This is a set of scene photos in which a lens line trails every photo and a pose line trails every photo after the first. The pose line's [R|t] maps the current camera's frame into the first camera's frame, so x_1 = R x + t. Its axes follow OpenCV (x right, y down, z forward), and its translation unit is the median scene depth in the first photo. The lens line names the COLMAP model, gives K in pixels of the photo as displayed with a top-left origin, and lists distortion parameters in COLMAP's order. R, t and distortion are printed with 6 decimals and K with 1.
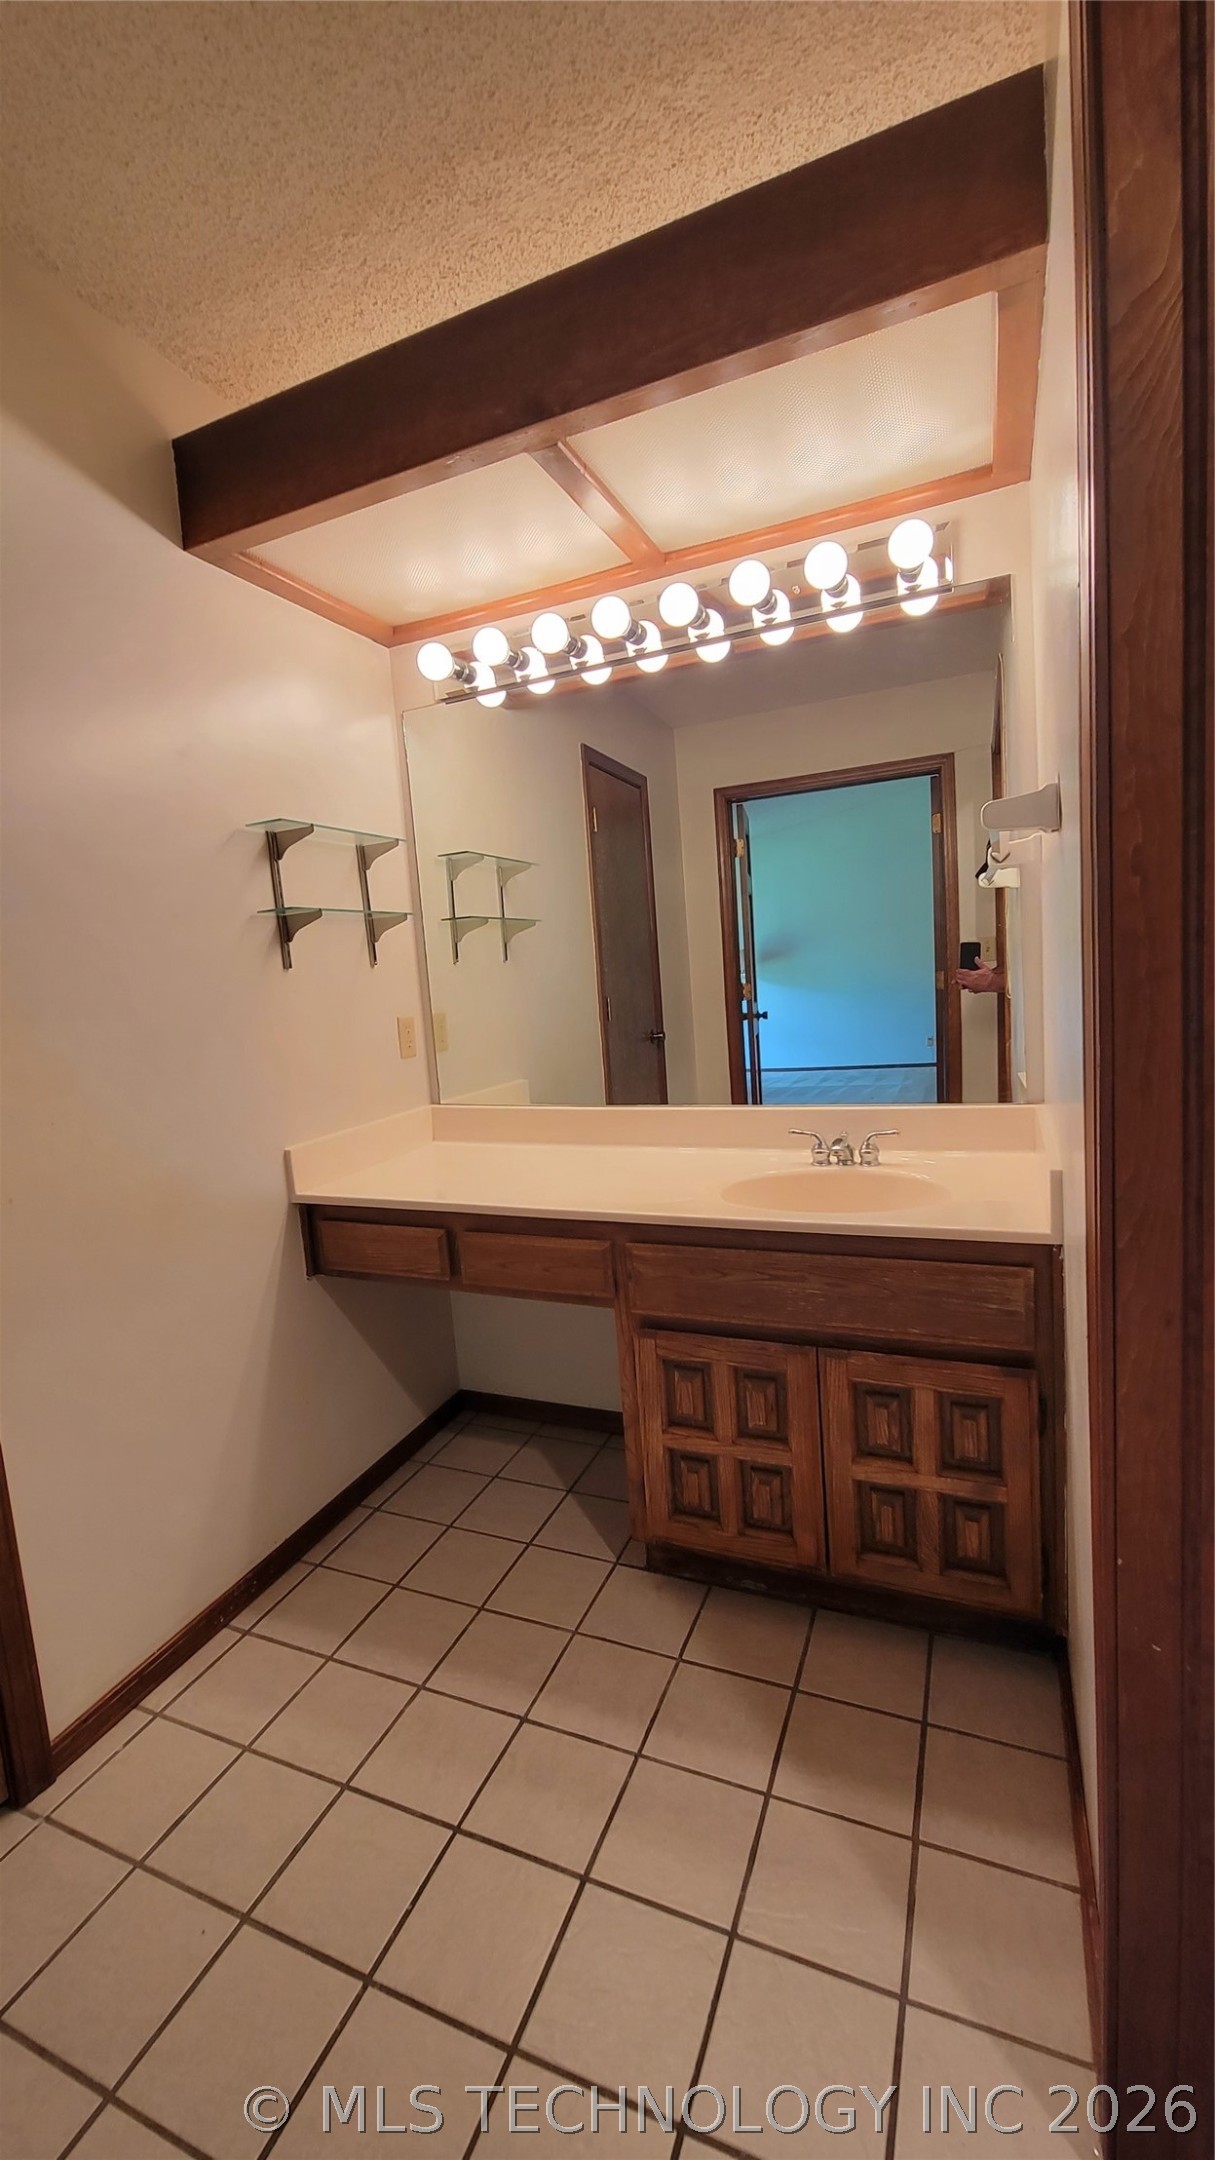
lens RADIAL K [[889.6, 0, 602.7], [0, 889.6, 1068.1], [0, 0, 1]] dist [-0.000391, 0.000552]
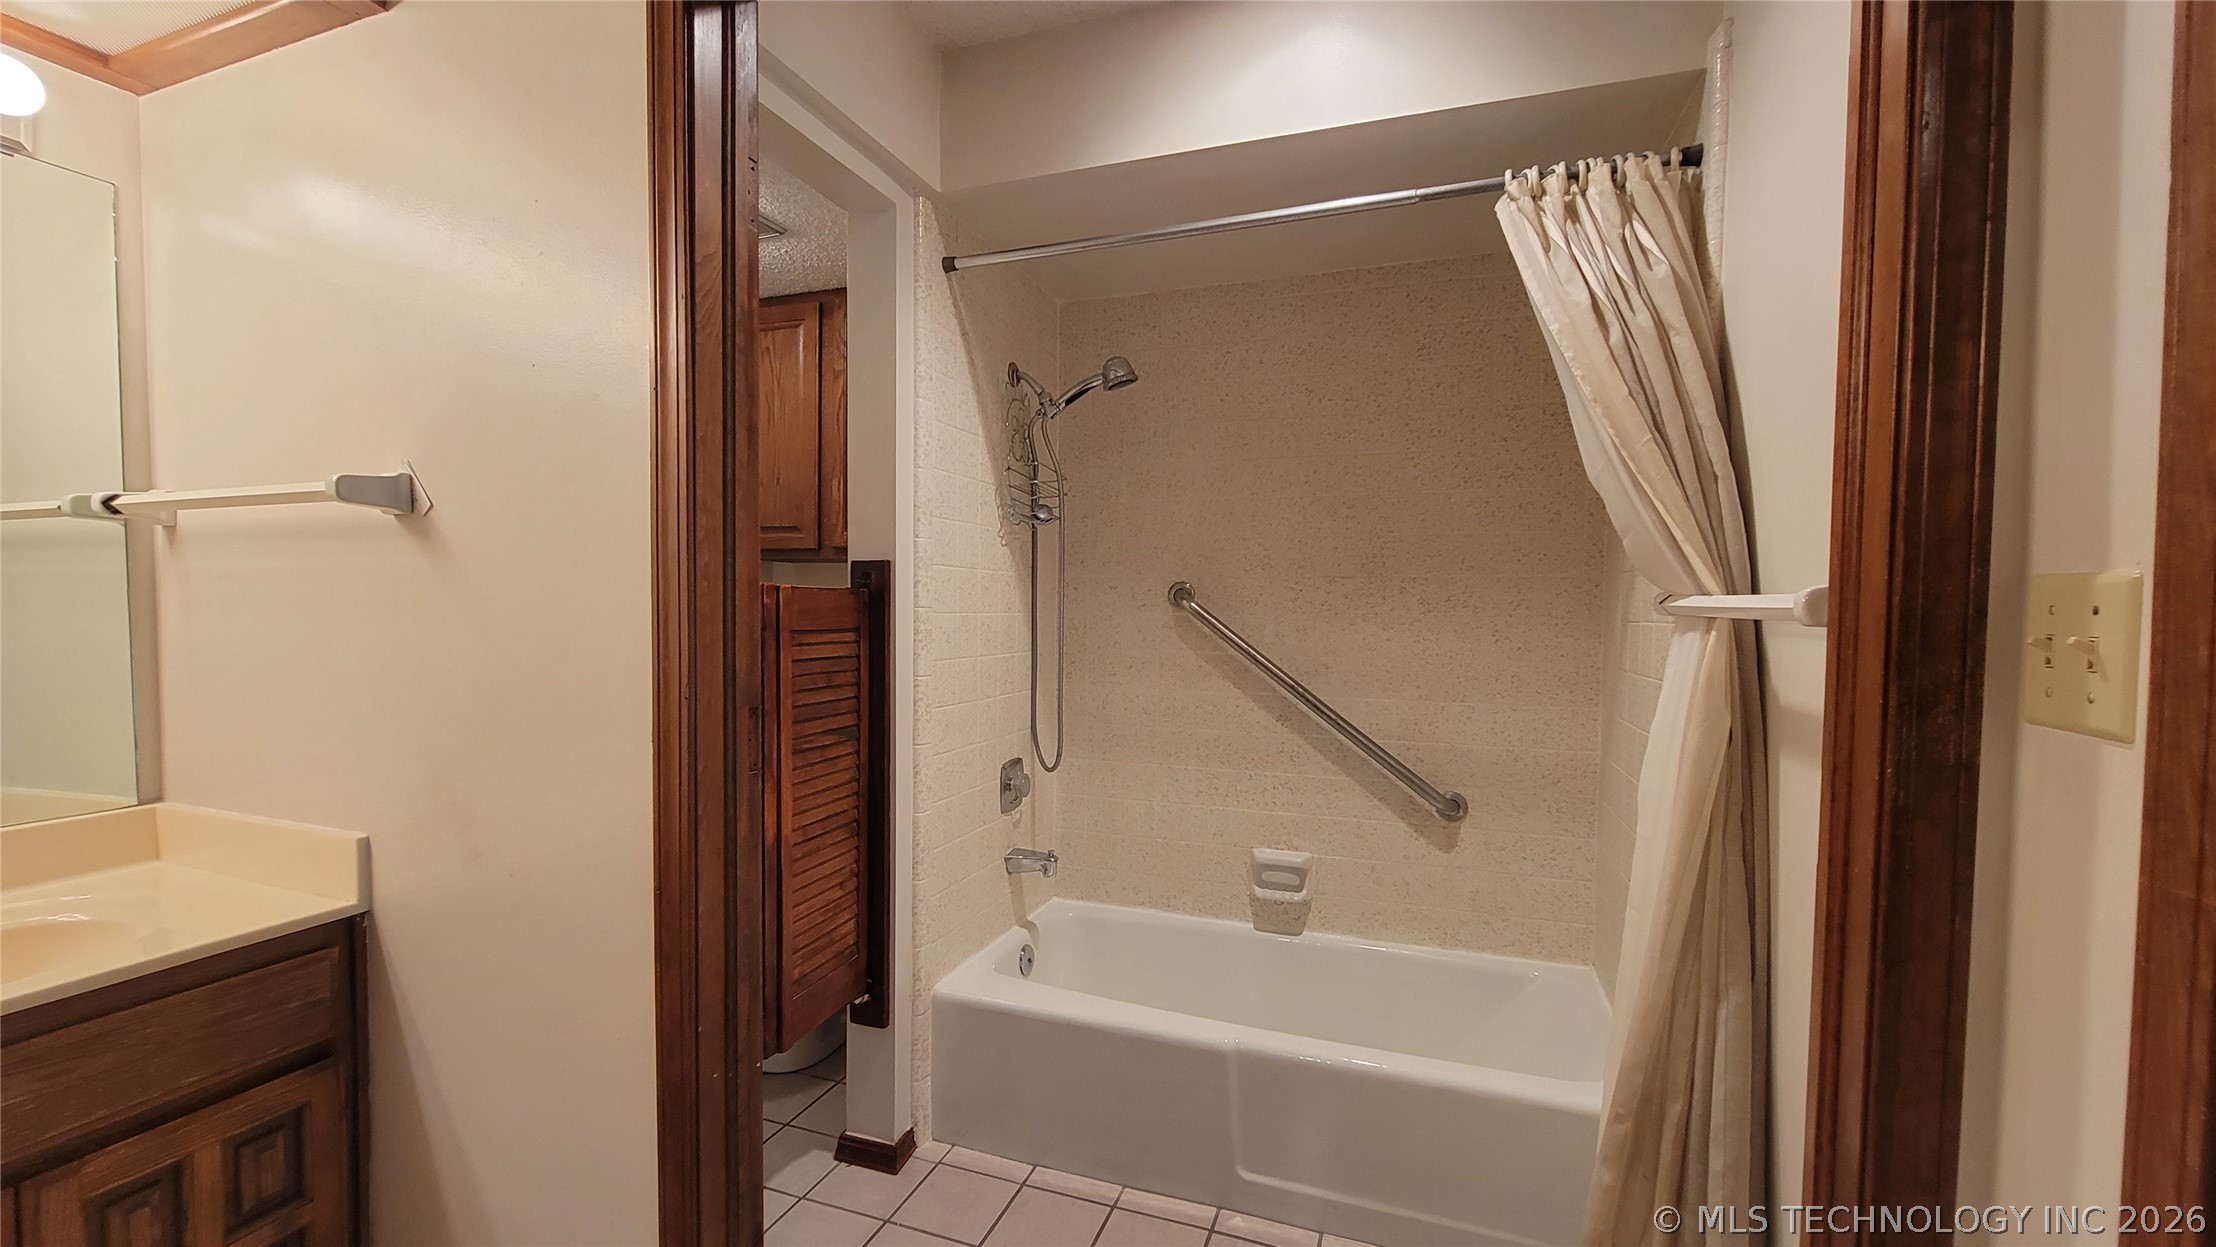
lens RADIAL K [[907.8, 0, 1100.2], [0, 907.8, 635.0], [0, 0, 1]] dist [-0.005082, 0.001047]
pose [[-0.063132, 0.041639, 0.997136, -0.551275], [0.106219, 0.993735, -0.034772, 0.010004], [-0.992337, 0.103720, -0.067159, 0.196999]]
